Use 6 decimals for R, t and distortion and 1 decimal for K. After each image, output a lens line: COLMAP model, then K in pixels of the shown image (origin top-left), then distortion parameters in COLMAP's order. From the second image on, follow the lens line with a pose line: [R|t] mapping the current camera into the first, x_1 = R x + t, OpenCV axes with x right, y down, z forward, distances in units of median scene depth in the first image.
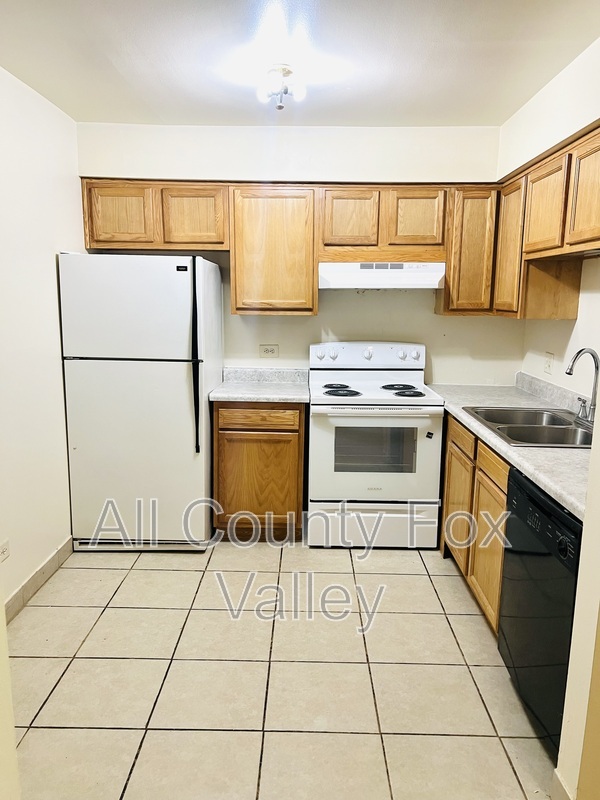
lens RADIAL K [[595.6, 0, 299.4], [0, 595.6, 405.2], [0, 0, 1]] dist [0.059314, -0.074699]
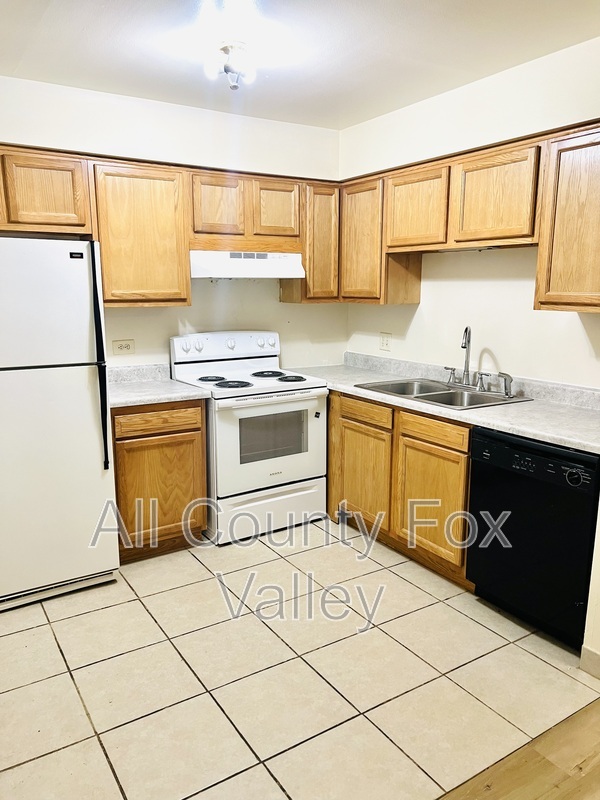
lens RADIAL K [[595.6, 0, 300.7], [0, 595.6, 406.1], [0, 0, 1]] dist [0.059314, -0.074699]
pose [[0.836272, -0.120908, 0.534819, -0.370049], [0.108796, 0.992581, 0.054277, -0.026676], [-0.537413, 0.012796, 0.843222, 0.108778]]
